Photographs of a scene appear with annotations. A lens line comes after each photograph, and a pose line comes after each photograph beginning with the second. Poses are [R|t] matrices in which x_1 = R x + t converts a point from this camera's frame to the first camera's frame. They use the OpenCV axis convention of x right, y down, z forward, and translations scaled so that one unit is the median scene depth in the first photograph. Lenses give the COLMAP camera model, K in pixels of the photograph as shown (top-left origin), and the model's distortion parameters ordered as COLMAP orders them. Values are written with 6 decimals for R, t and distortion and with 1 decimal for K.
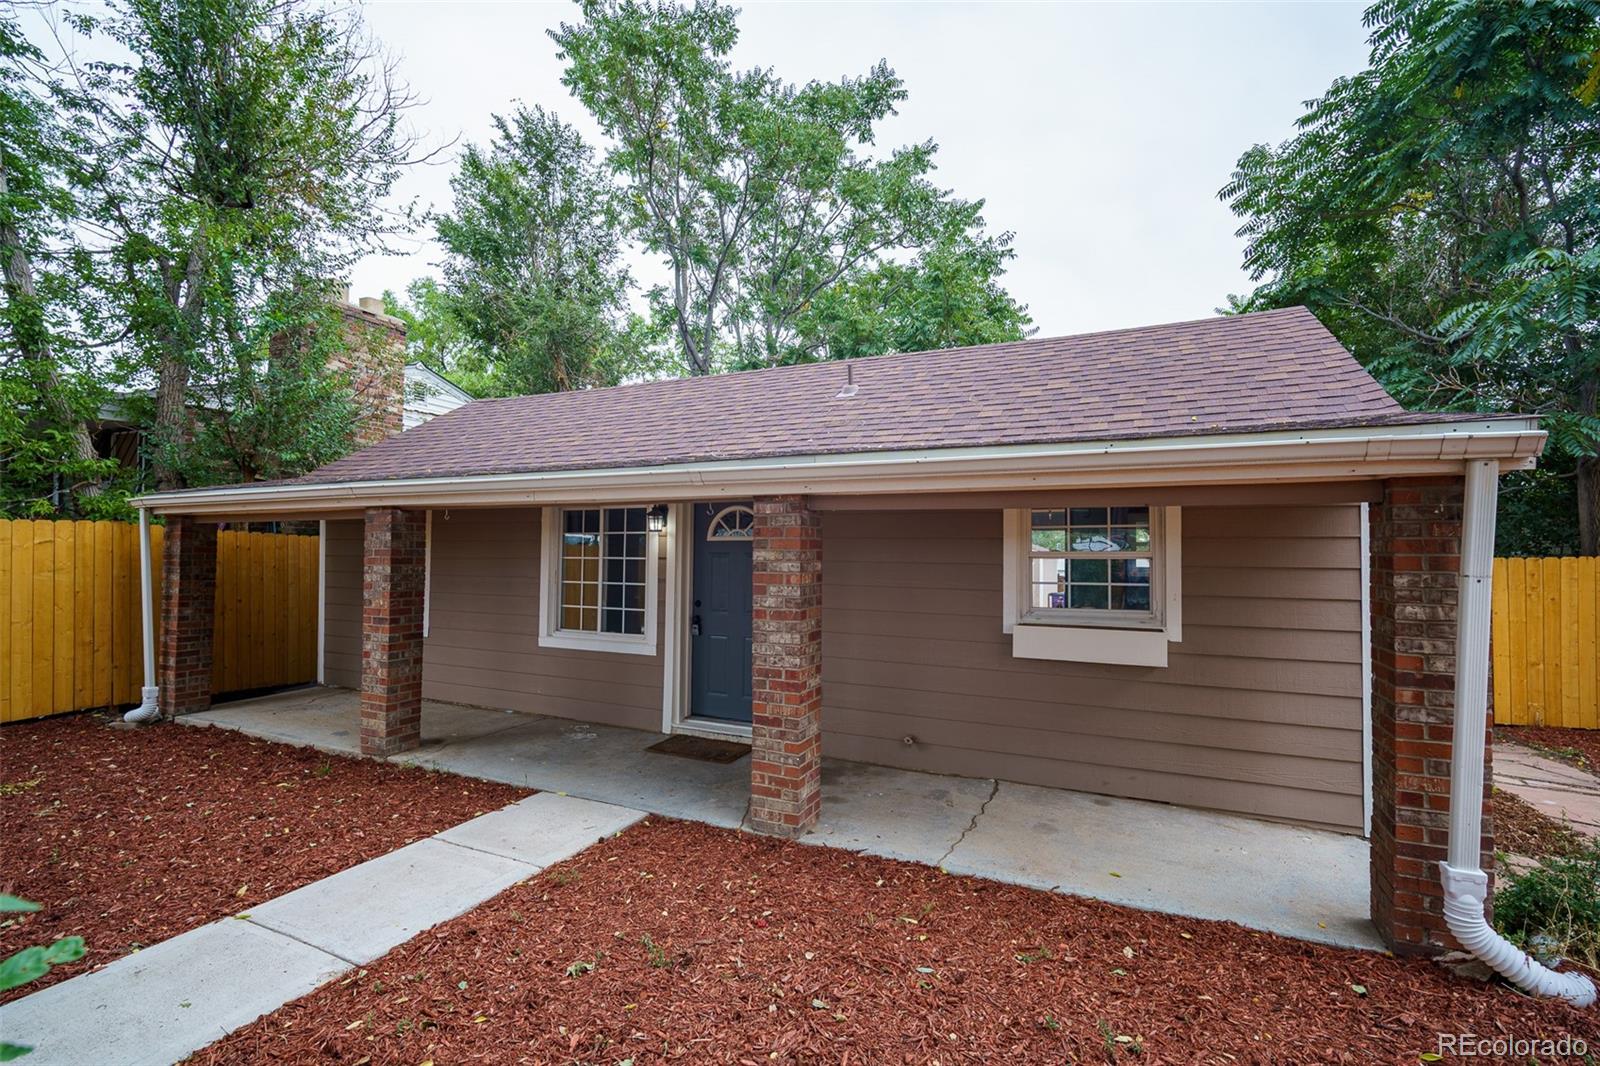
lens RADIAL K [[694.3, 0, 804.0], [0, 694.3, 538.6], [0, 0, 1]] dist [-0.009322, 0.001565]
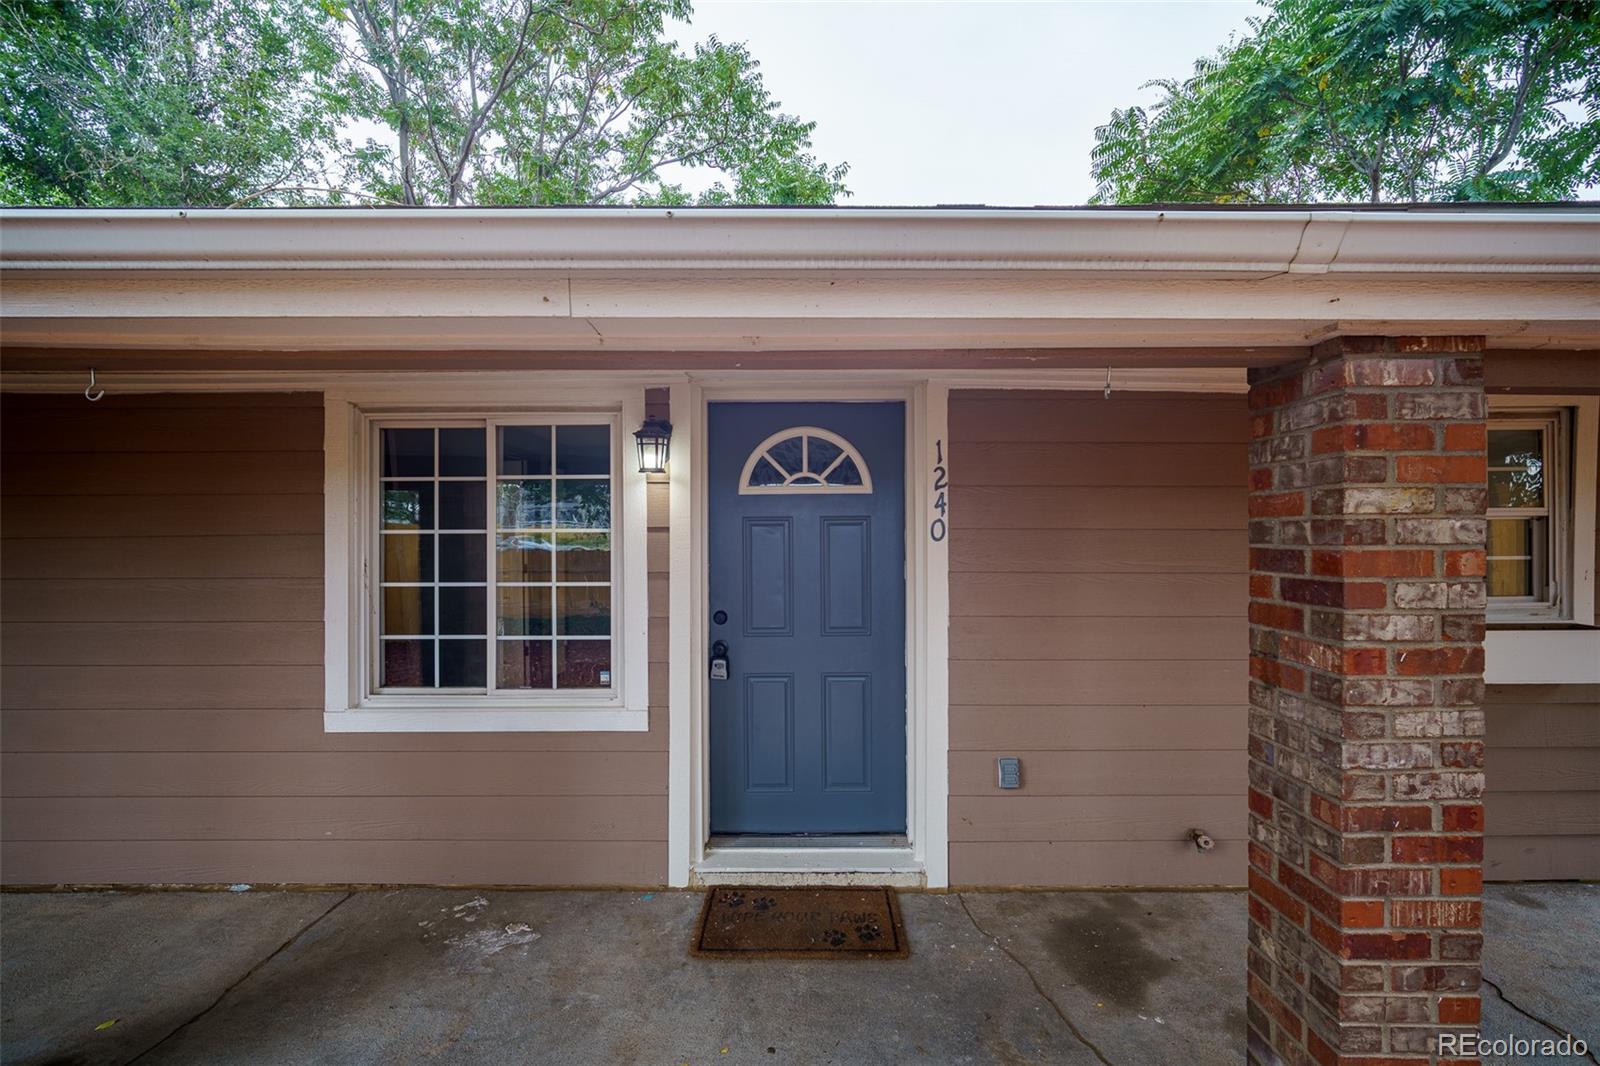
lens RADIAL K [[694.3, 0, 797.2], [0, 694.3, 534.6], [0, 0, 1]] dist [-0.009322, 0.001565]
pose [[0.908707, -0.011303, 0.417282, -0.319401], [0.002361, 0.999757, 0.021939, 0.021801], [-0.417428, -0.018951, 0.908512, 0.521062]]
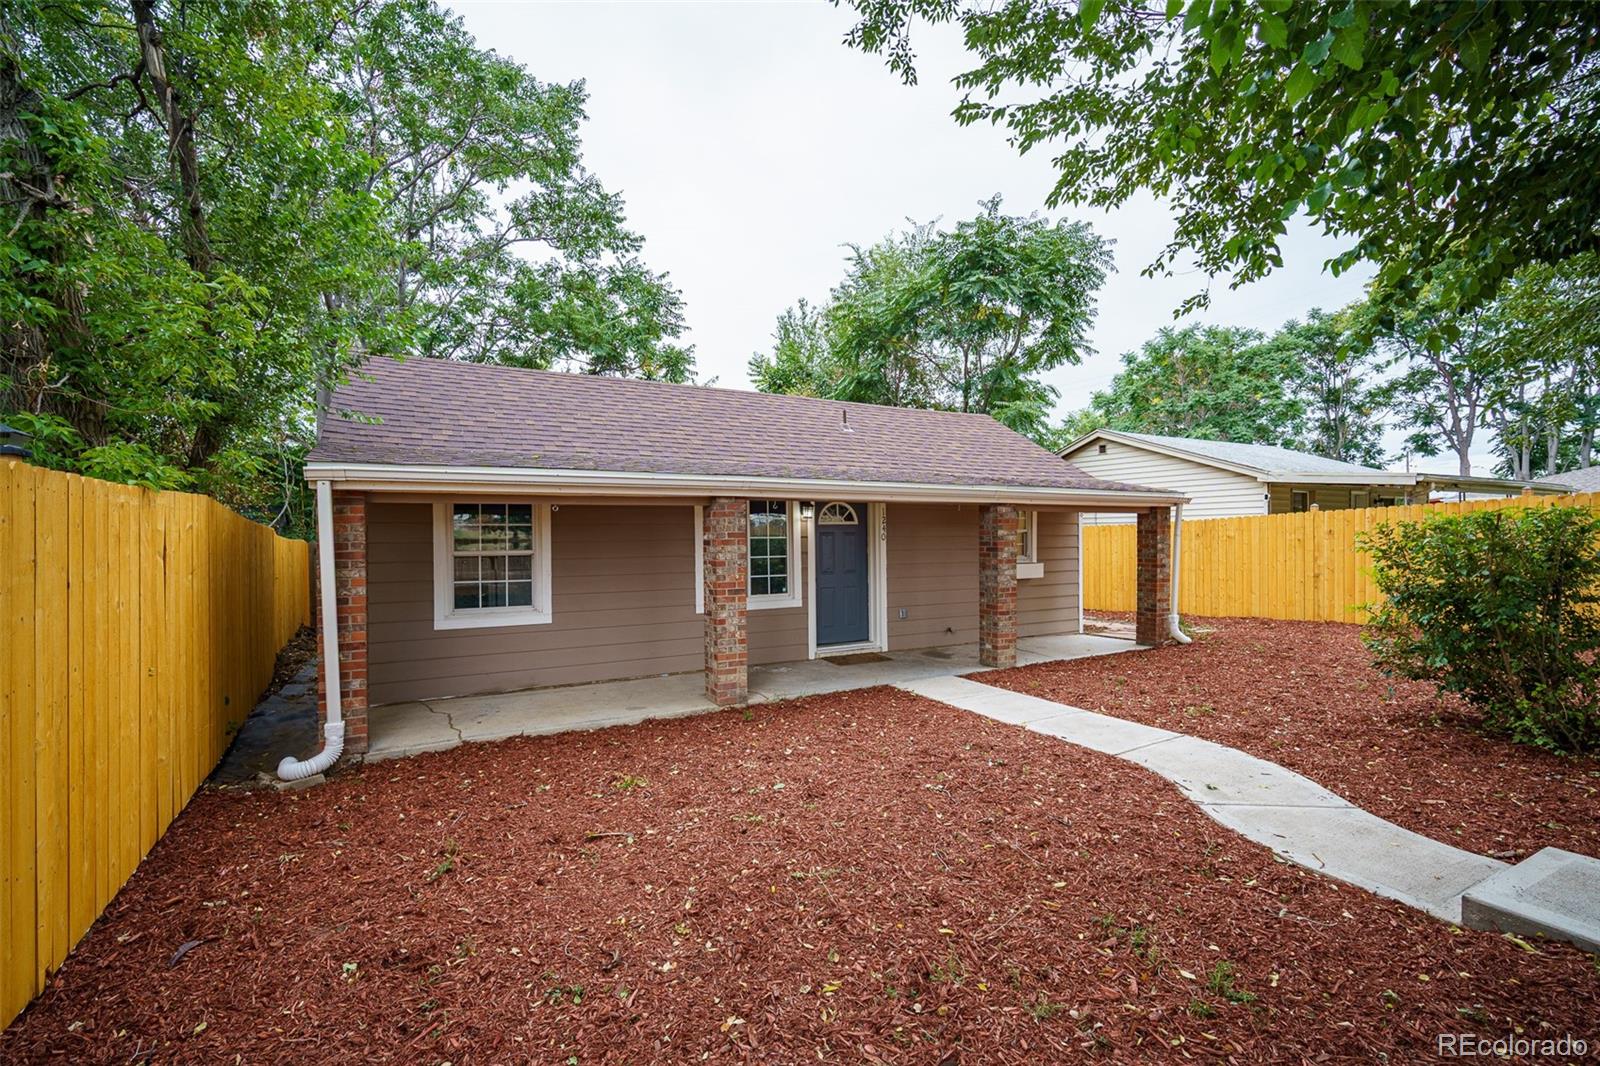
lens RADIAL K [[694.3, 0, 800.3], [0, 694.3, 530.3], [0, 0, 1]] dist [-0.009322, 0.001565]
pose [[0.594612, -0.006489, 0.803987, -1.338636], [-0.006589, 0.999895, 0.012944, -0.002936], [-0.803986, -0.012994, 0.594506, 0.174391]]
